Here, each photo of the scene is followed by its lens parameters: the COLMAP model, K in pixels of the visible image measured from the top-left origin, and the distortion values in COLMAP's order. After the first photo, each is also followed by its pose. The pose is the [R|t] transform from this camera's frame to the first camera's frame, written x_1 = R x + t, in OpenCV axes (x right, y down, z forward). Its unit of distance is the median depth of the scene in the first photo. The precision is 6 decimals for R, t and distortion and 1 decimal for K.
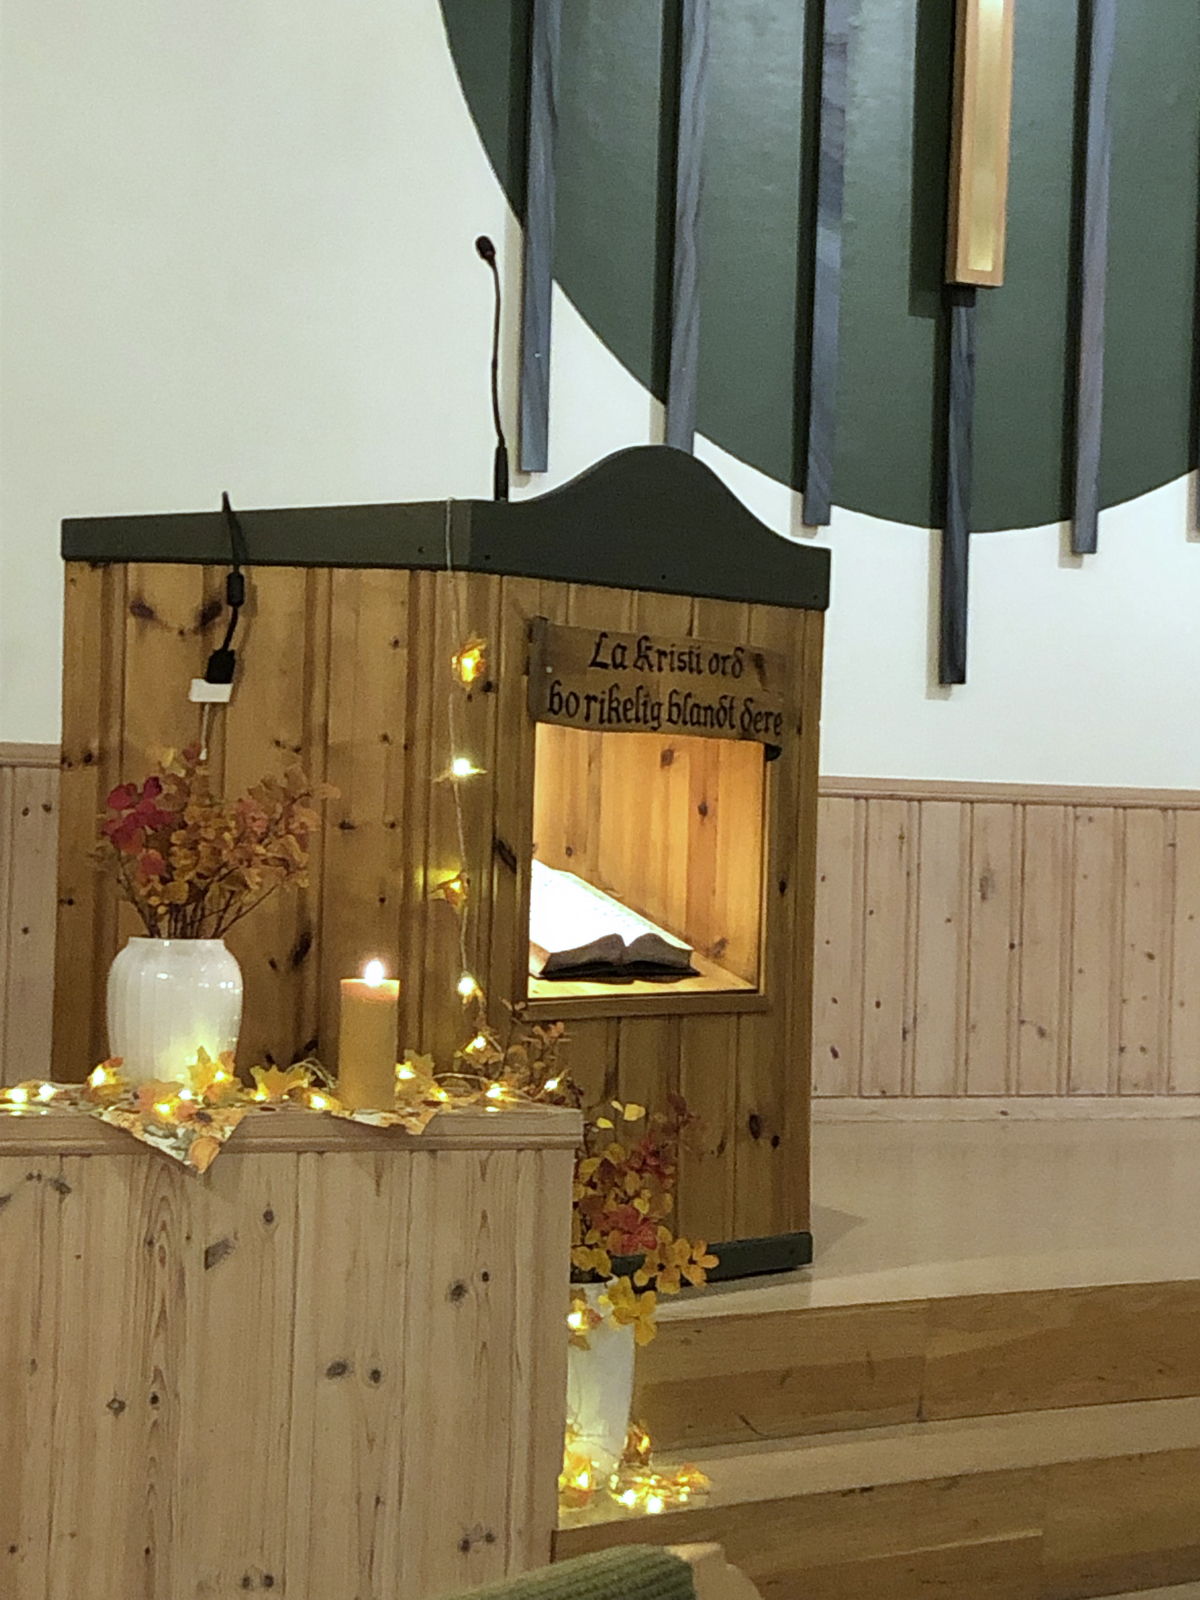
lens RADIAL K [[3358.6, 0, 600.0], [0, 3358.6, 800.0], [0, 0, 1]] dist [0.381637, -3.027657]
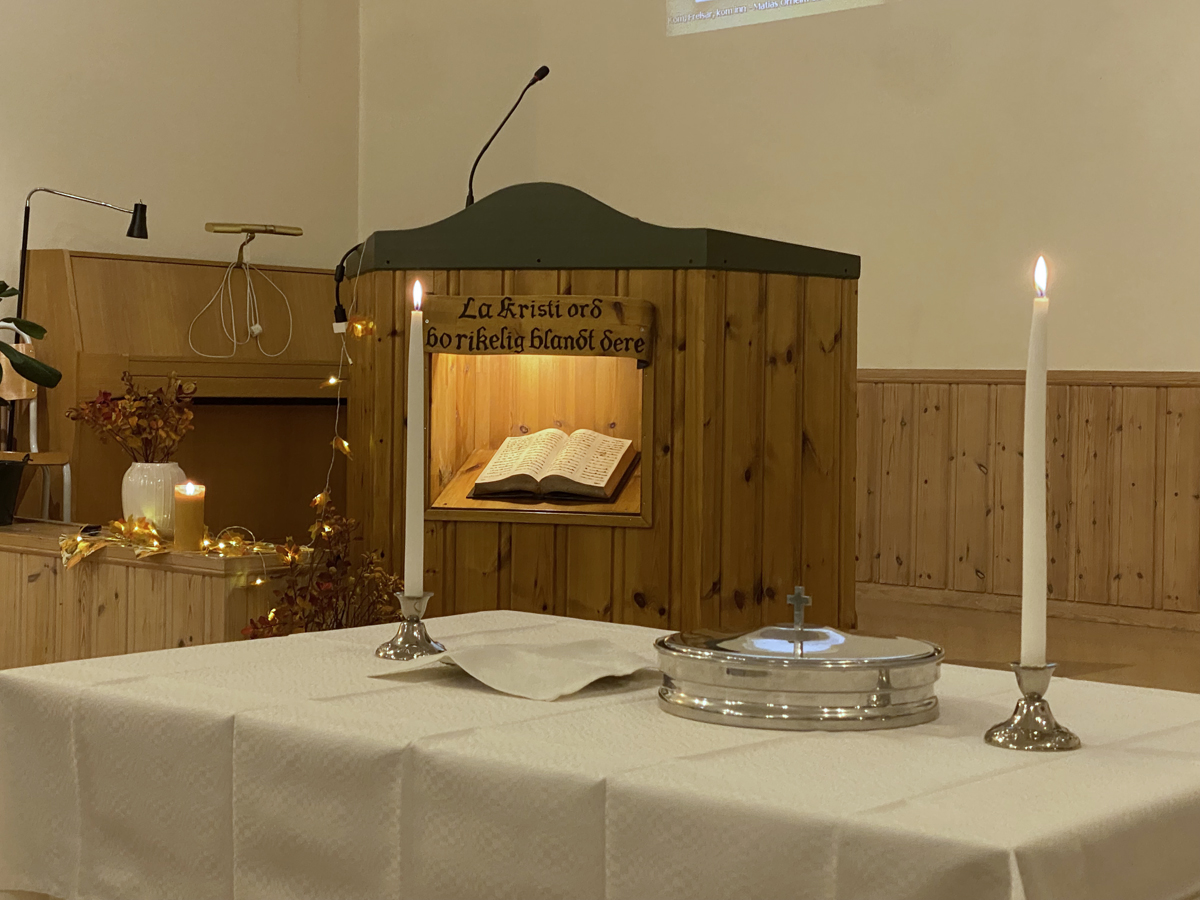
lens RADIAL K [[2015.7, 0, 600.0], [0, 2015.7, 450.0], [0, 0, 1]] dist [-0.021470, -0.047677]
pose [[0.383105, 0.008132, -0.923669, 0.974694], [0.002596, 0.999948, 0.009880, 0.018134], [0.923701, -0.006183, 0.383064, 0.660389]]
